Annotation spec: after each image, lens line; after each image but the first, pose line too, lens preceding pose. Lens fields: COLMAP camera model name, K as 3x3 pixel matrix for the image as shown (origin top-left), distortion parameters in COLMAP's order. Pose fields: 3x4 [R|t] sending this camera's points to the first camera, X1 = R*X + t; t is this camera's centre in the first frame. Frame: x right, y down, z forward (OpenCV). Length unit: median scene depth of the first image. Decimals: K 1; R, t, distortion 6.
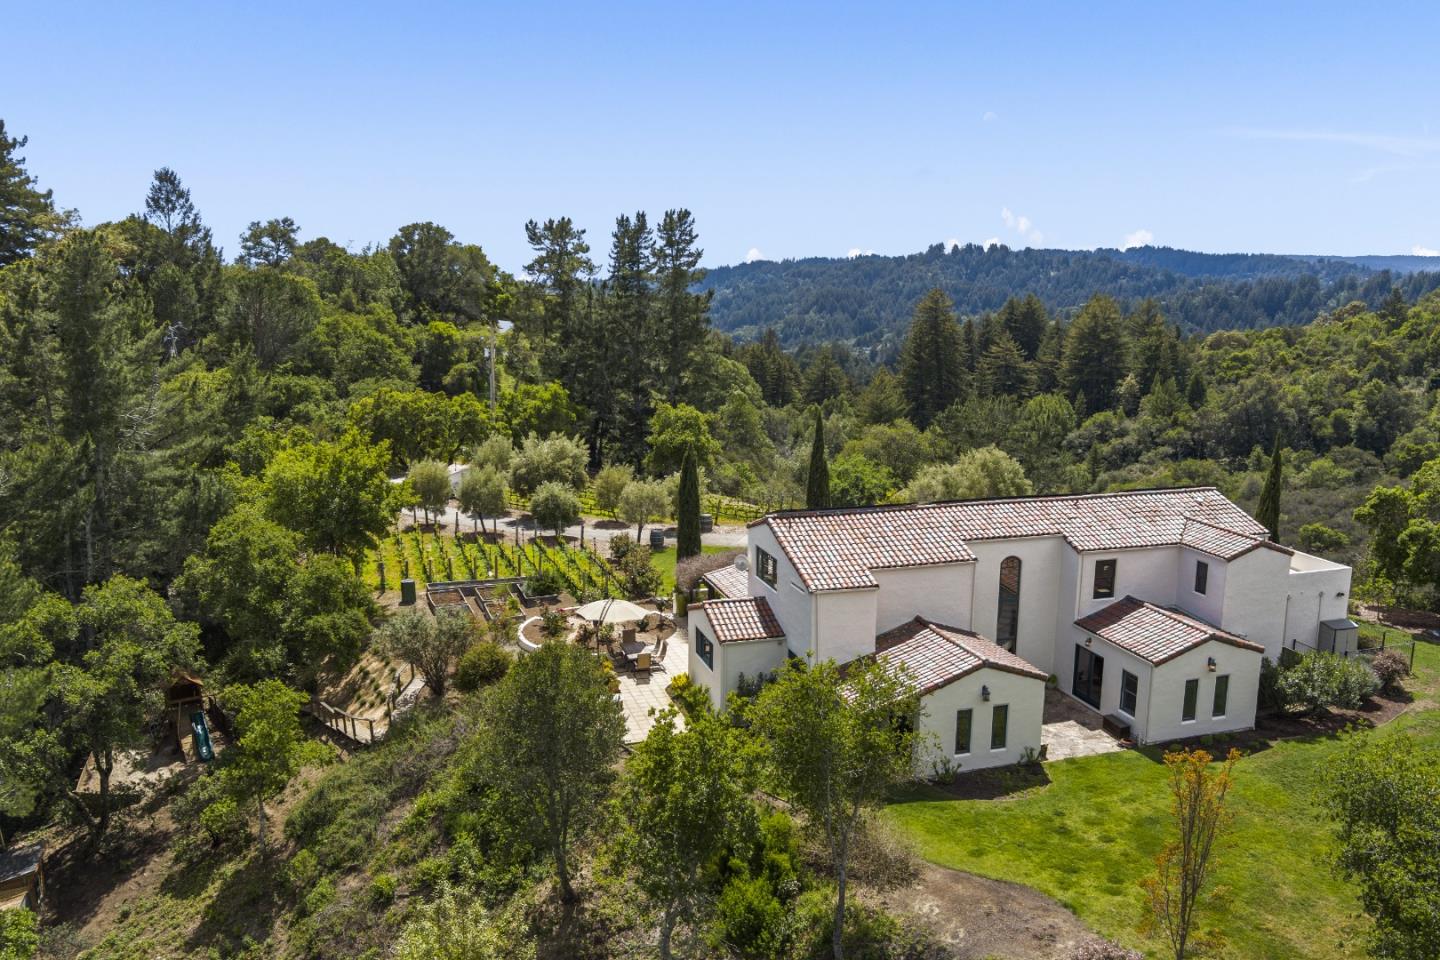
lens RADIAL K [[1211.7, 0, 720.0], [0, 1211.7, 480.0], [0, 0, 1]] dist [-0.065144, 0.010407]
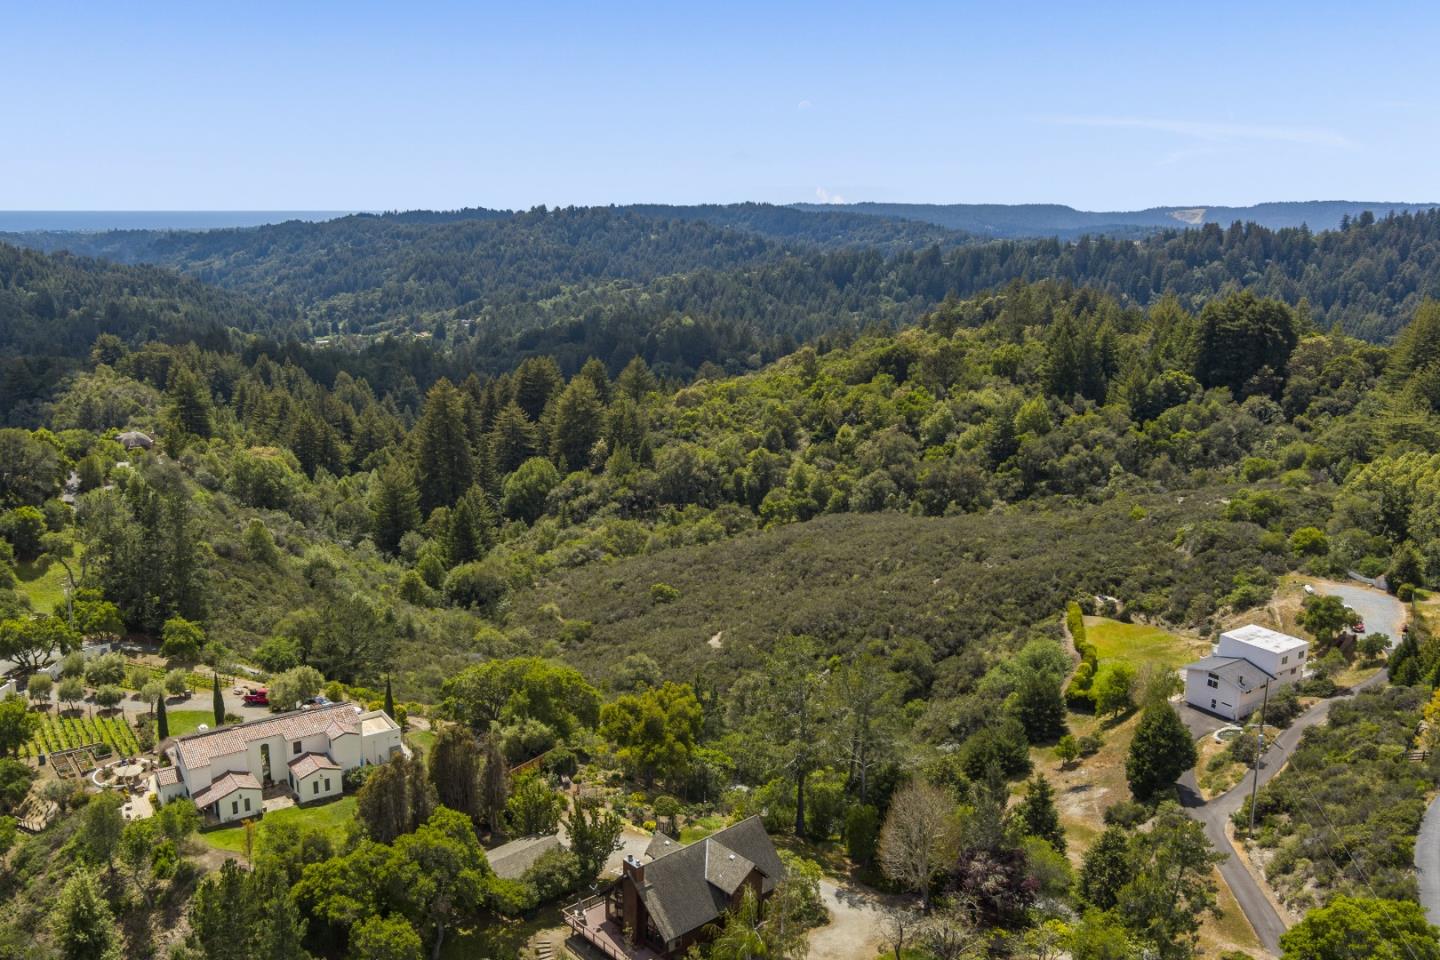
lens RADIAL K [[1211.7, 0, 720.0], [0, 1211.7, 480.0], [0, 0, 1]] dist [-0.065144, 0.010407]
pose [[0.948345, -0.053172, 0.312752, 0.377997], [0.044746, 0.998418, 0.034062, -0.586250], [-0.314068, -0.018309, 0.949224, -1.990414]]
